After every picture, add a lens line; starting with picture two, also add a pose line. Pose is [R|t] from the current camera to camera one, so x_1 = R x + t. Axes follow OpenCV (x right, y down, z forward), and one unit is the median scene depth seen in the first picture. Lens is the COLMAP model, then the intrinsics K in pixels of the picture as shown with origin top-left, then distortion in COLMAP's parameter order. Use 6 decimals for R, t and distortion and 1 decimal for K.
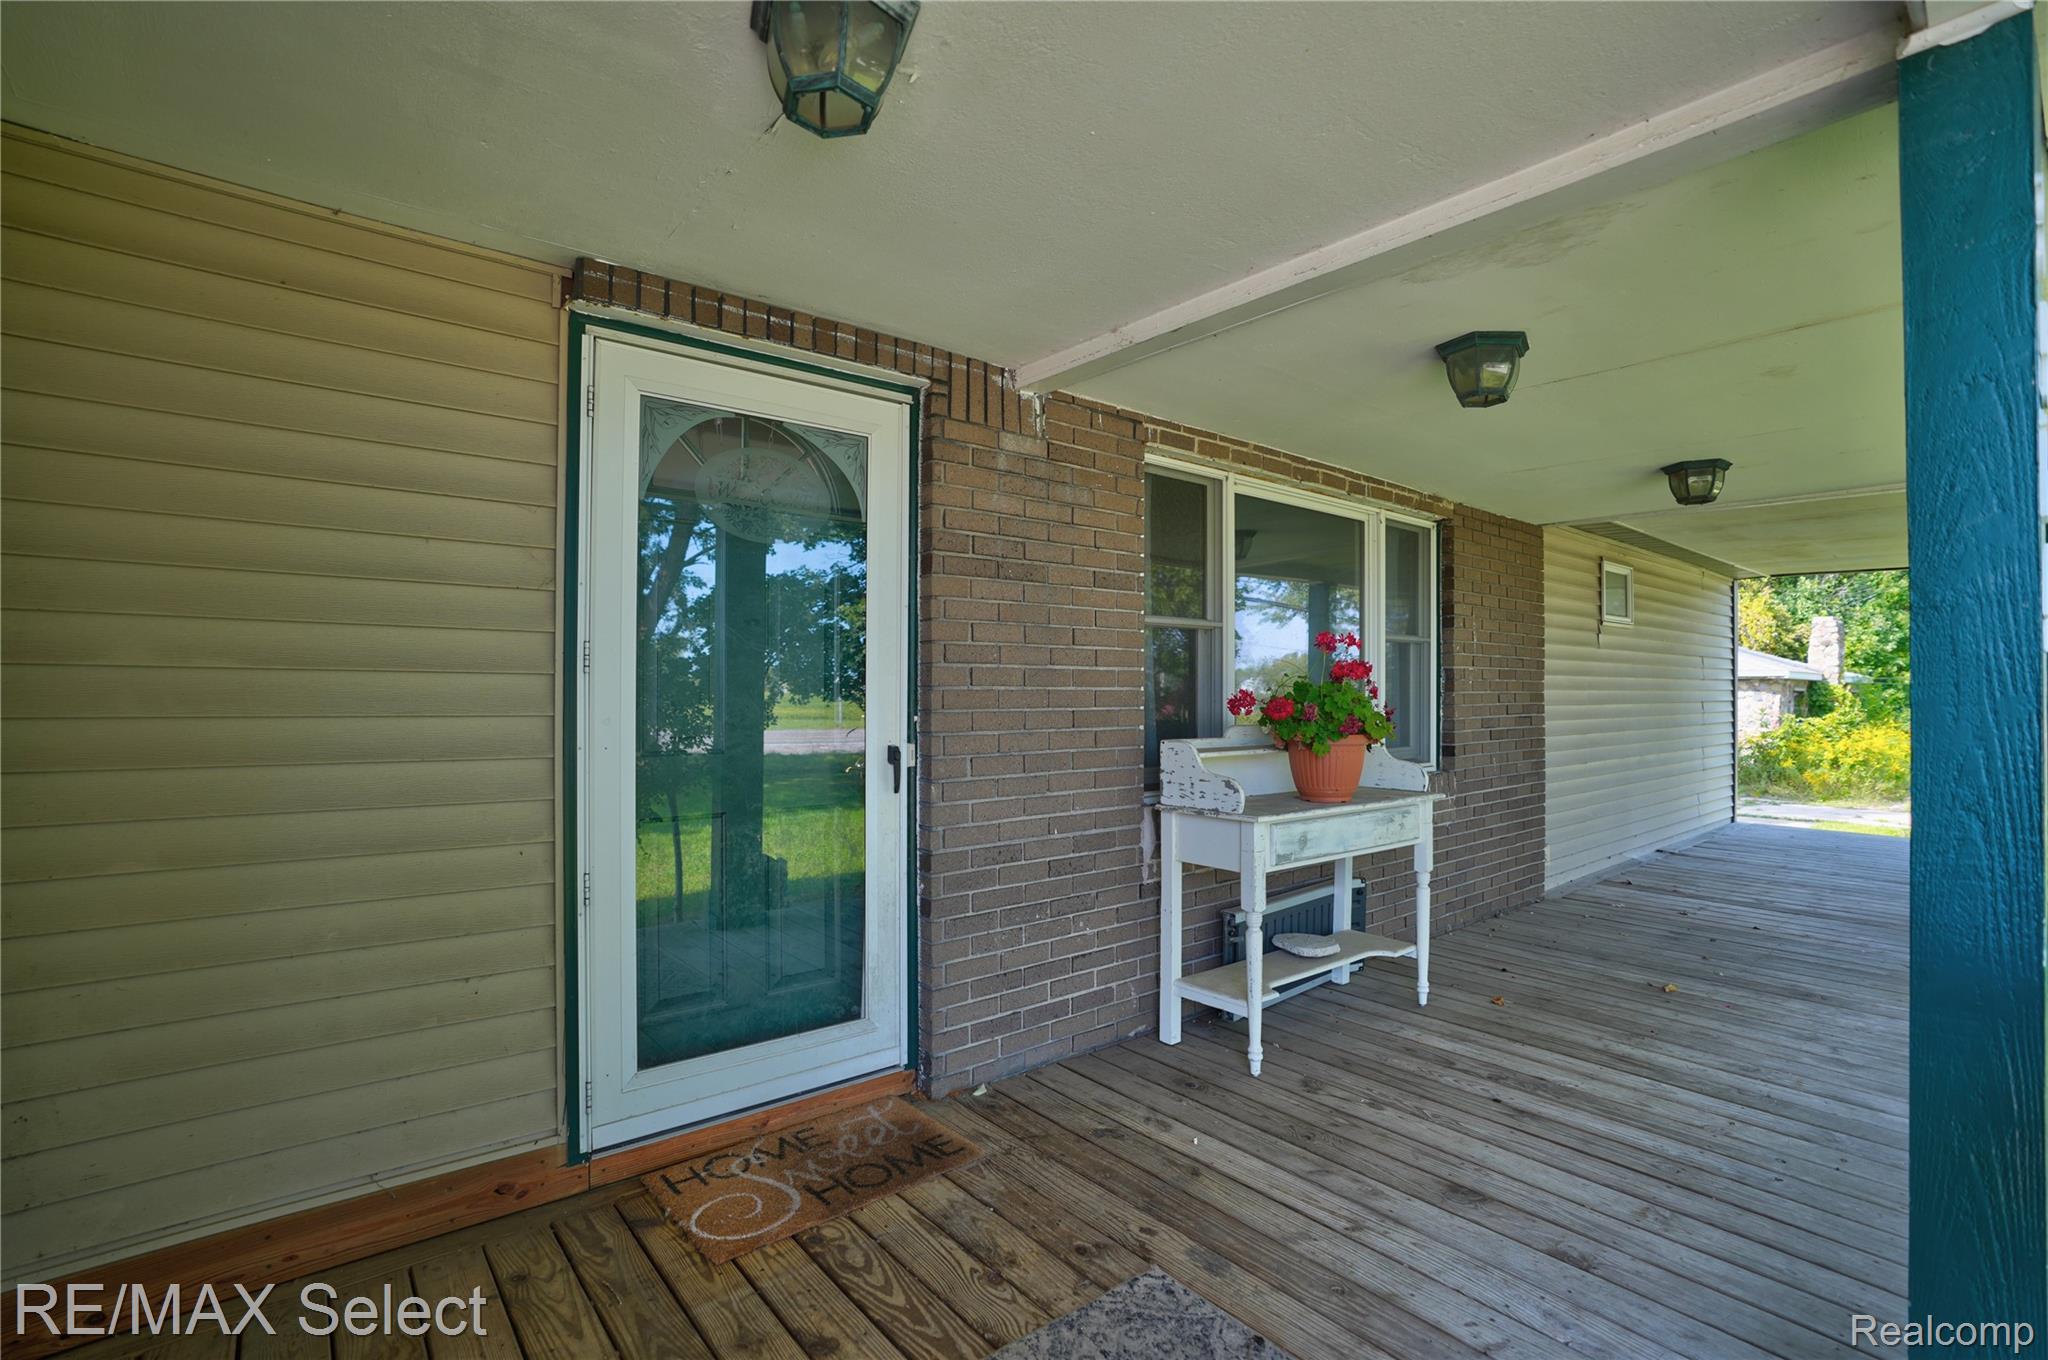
lens RADIAL K [[929.6, 0, 1025.3], [0, 929.6, 681.6], [0, 0, 1]] dist [-0.012214, 0.000157]
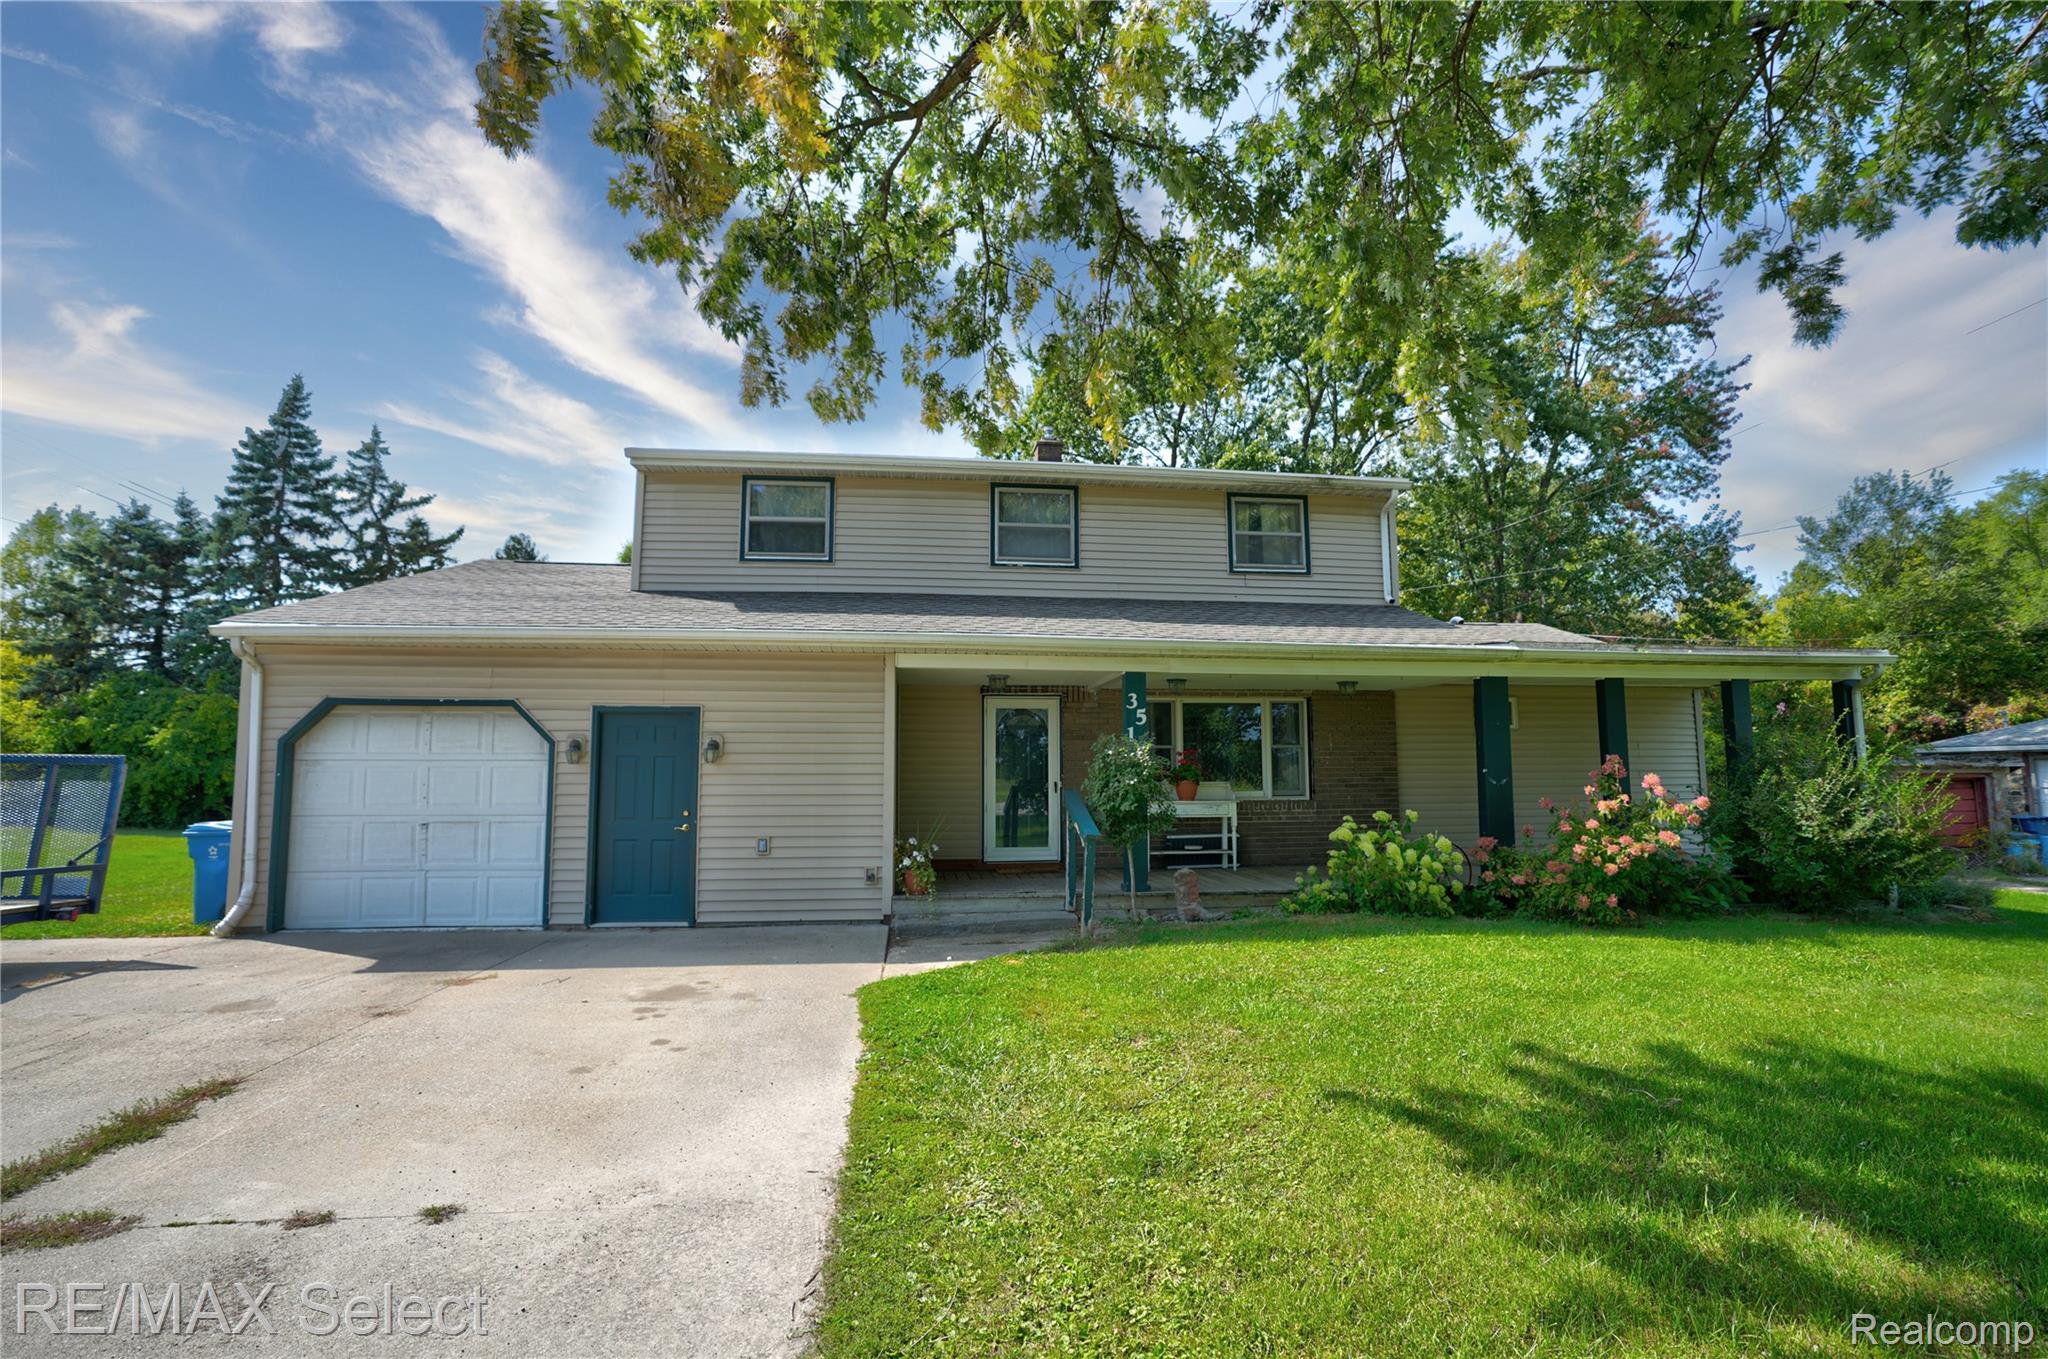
lens RADIAL K [[929.6, 0, 1023.7], [0, 929.6, 682.6], [0, 0, 1]] dist [-0.012214, 0.000157]
pose [[0.837238, -0.053561, -0.544210, 2.243068], [0.009814, 0.996503, -0.082978, -0.035341], [0.546751, 0.064132, 0.834836, -2.847911]]
